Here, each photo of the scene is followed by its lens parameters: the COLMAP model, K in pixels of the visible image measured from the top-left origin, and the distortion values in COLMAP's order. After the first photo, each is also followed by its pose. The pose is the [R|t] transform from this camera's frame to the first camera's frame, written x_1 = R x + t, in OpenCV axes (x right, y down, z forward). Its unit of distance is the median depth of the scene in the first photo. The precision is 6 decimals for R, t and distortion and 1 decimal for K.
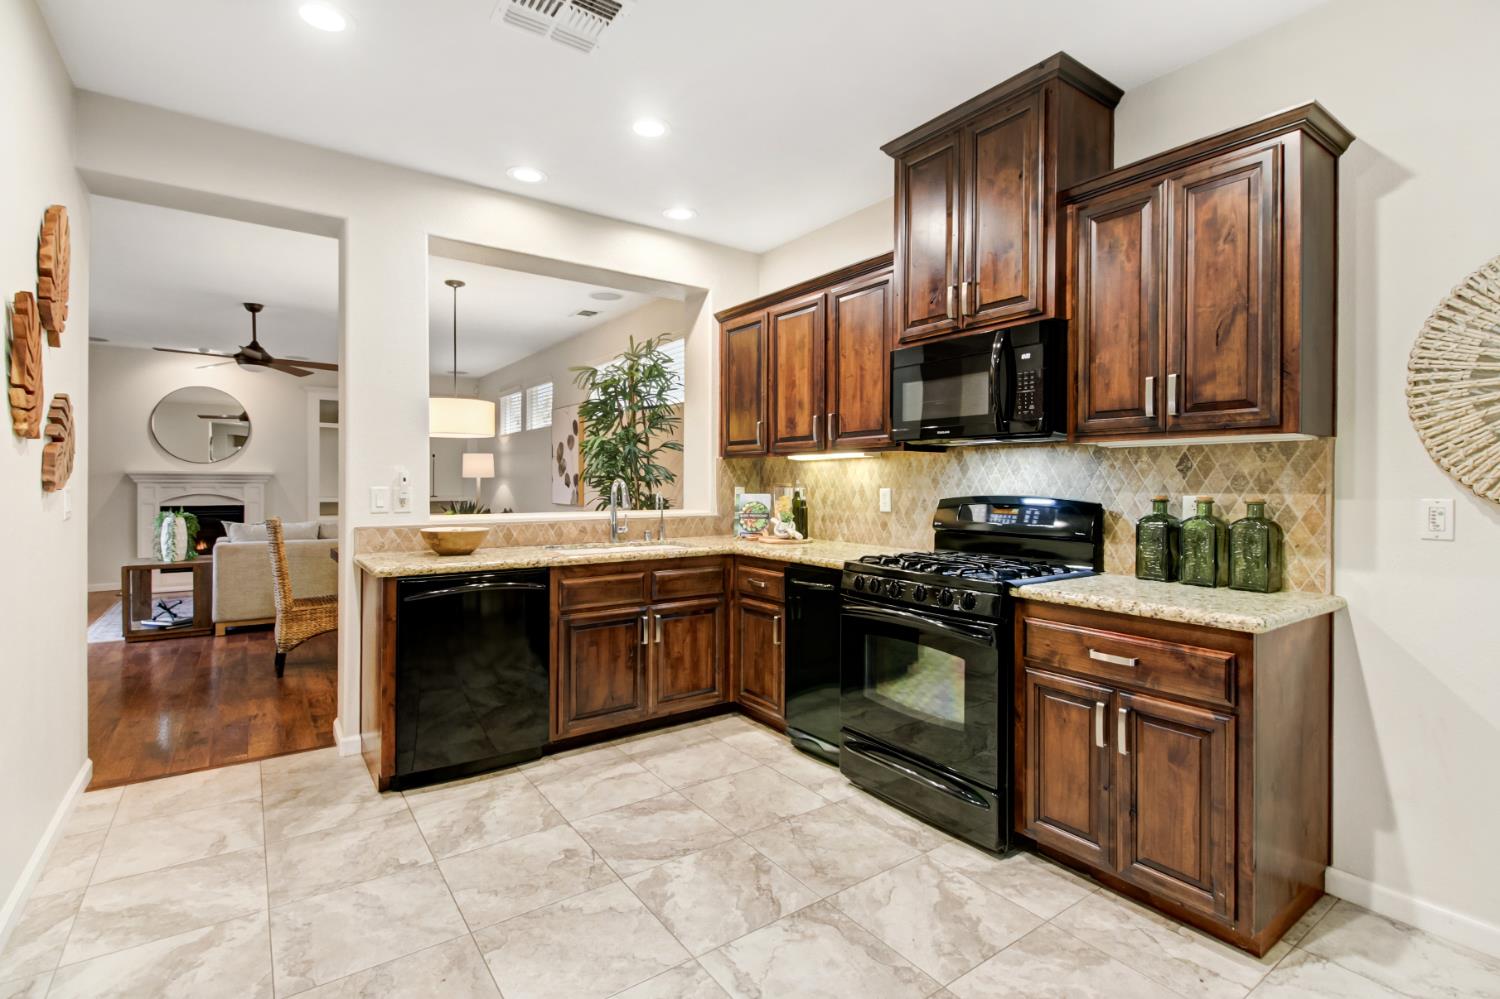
lens RADIAL K [[696.8, 0, 758.9], [0, 696.8, 486.6], [0, 0, 1]] dist [0.001434, -0.001407]
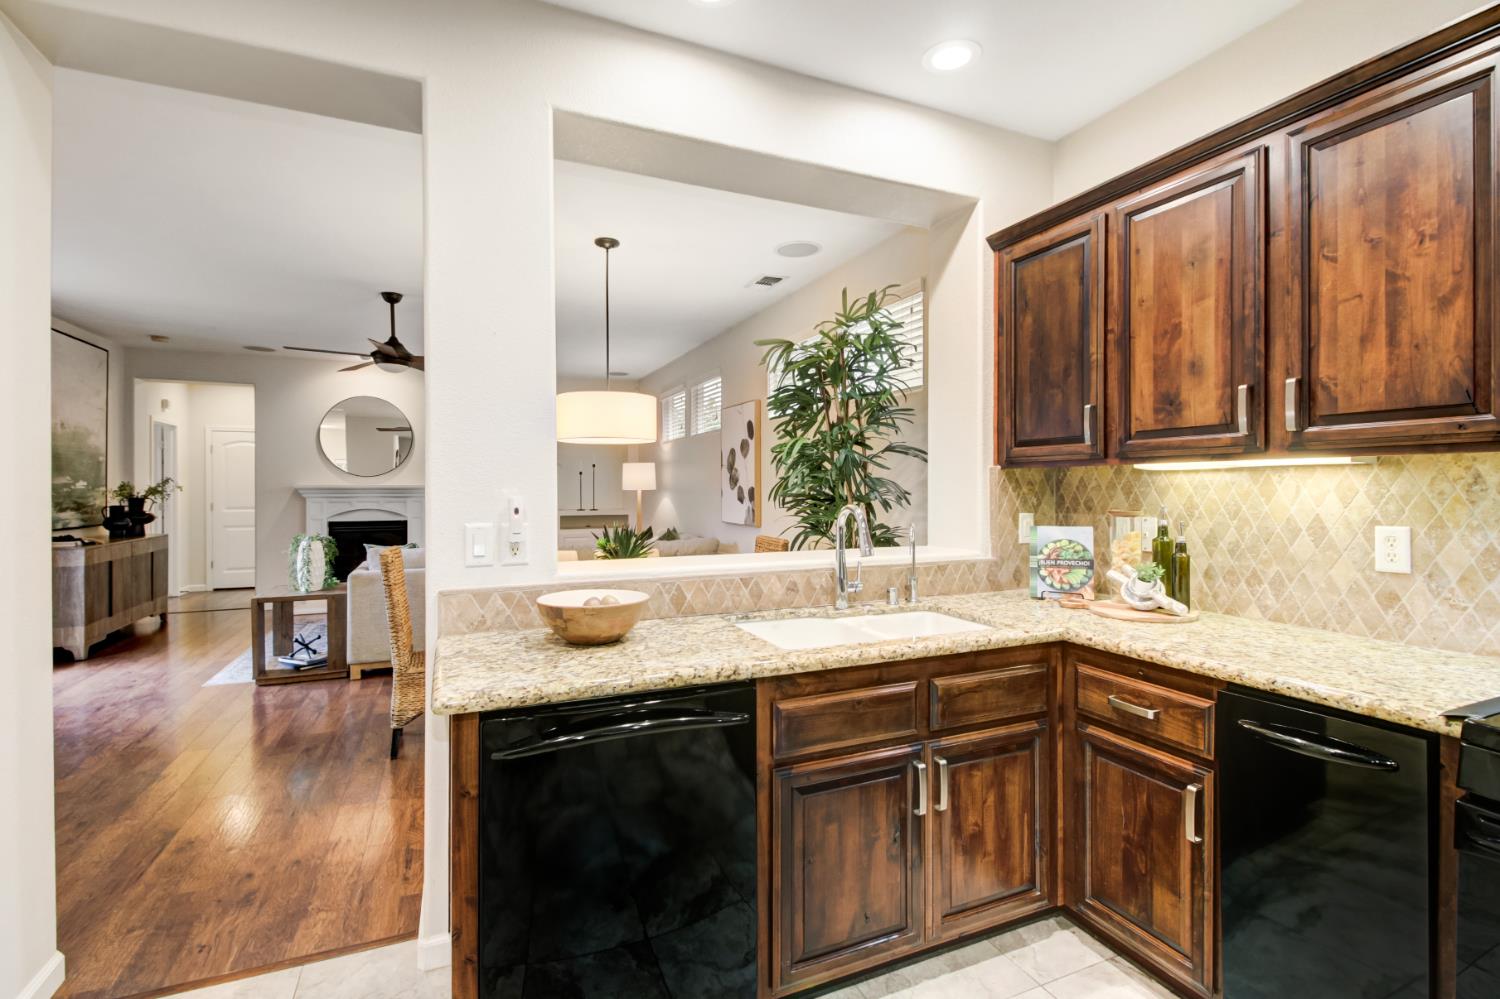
lens RADIAL K [[696.8, 0, 761.7], [0, 696.8, 490.9], [0, 0, 1]] dist [0.001434, -0.001407]
pose [[0.977630, -0.004086, -0.210295, -0.149886], [0.003703, 0.999991, -0.002215, -0.022004], [0.210302, 0.001387, 0.977636, 0.392392]]
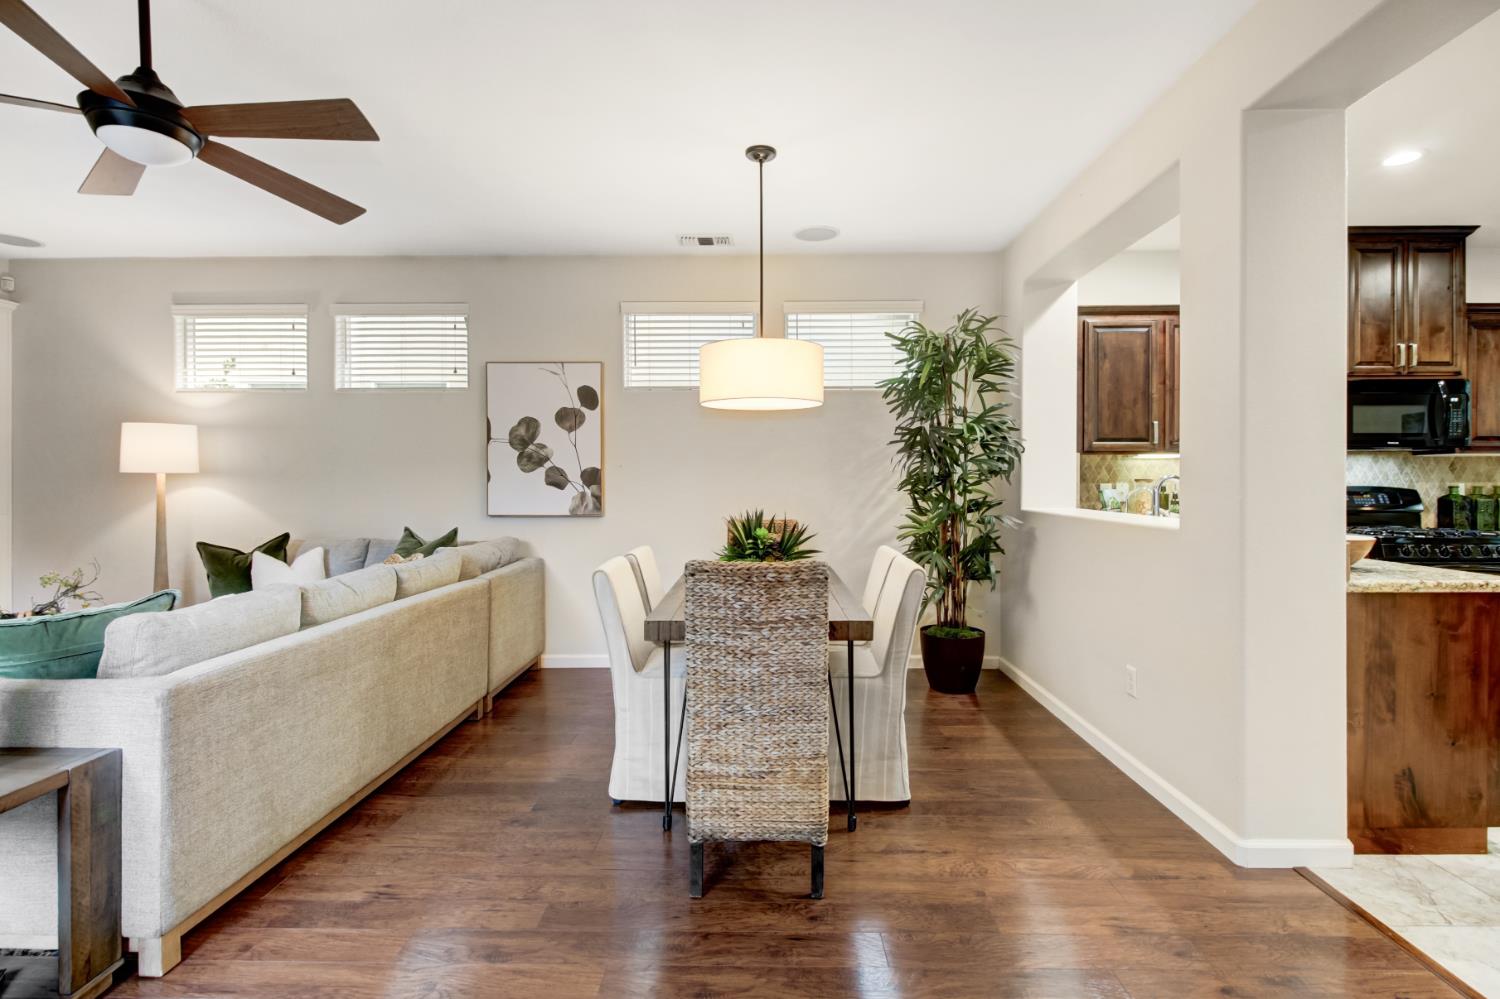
lens RADIAL K [[696.8, 0, 752.5], [0, 696.8, 486.5], [0, 0, 1]] dist [0.001434, -0.001407]
pose [[0.605110, -0.012327, 0.796046, -1.272517], [0.009770, 0.999920, 0.008057, -0.008464], [-0.796082, 0.002902, 0.605182, 0.880833]]
